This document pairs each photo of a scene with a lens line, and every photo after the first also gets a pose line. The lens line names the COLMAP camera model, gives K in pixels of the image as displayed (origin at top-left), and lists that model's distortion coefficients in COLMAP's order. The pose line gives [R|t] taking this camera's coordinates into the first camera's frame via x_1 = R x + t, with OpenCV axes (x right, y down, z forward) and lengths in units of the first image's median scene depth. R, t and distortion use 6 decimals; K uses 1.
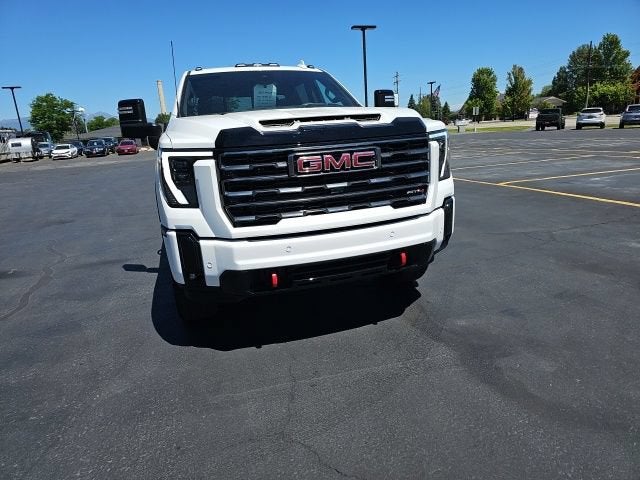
lens RADIAL K [[422.6, 0, 312.0], [0, 422.6, 246.7], [0, 0, 1]] dist [0.063981, -0.055618]
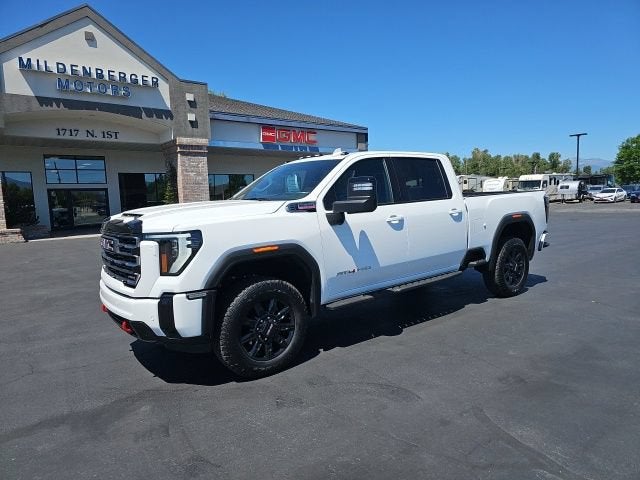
lens RADIAL K [[417.2, 0, 316.2], [0, 417.2, 242.0], [0, 0, 1]] dist [0.060738, -0.051374]
pose [[0.347416, 0.153588, -0.925048, 1.561483], [-0.240016, 0.968198, 0.070611, -0.446290], [0.906474, 0.197495, 0.373231, 0.995663]]
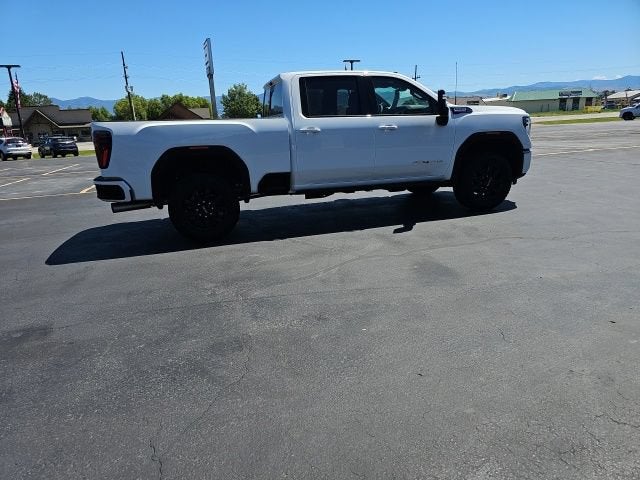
lens RADIAL K [[419.1, 0, 316.5], [0, 419.1, 249.1], [0, 0, 1]] dist [0.060025, -0.051773]
pose [[0.022524, -0.221704, 0.974854, -2.741062], [0.312684, 0.927744, 0.203766, -0.370477], [-0.949590, 0.300232, 0.090220, 2.002365]]
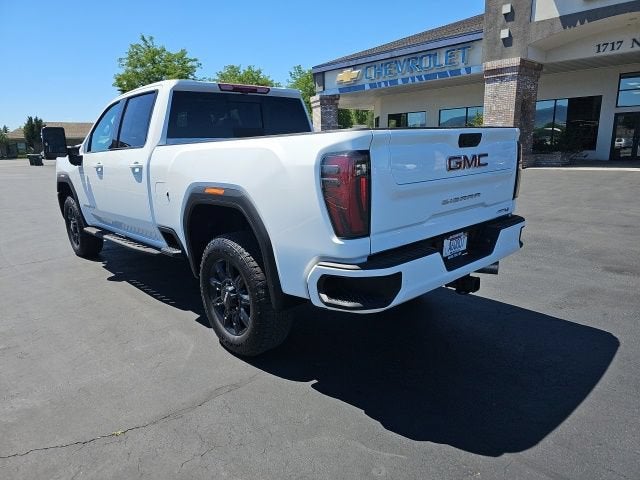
lens RADIAL K [[419.4, 0, 322.4], [0, 419.4, 239.1], [0, 0, 1]] dist [0.051997, -0.042569]
pose [[-0.894226, 0.186094, -0.407097, 0.080912], [-0.032885, 0.879710, 0.474371, -1.056962], [0.446405, 0.437583, -0.780541, 3.680192]]
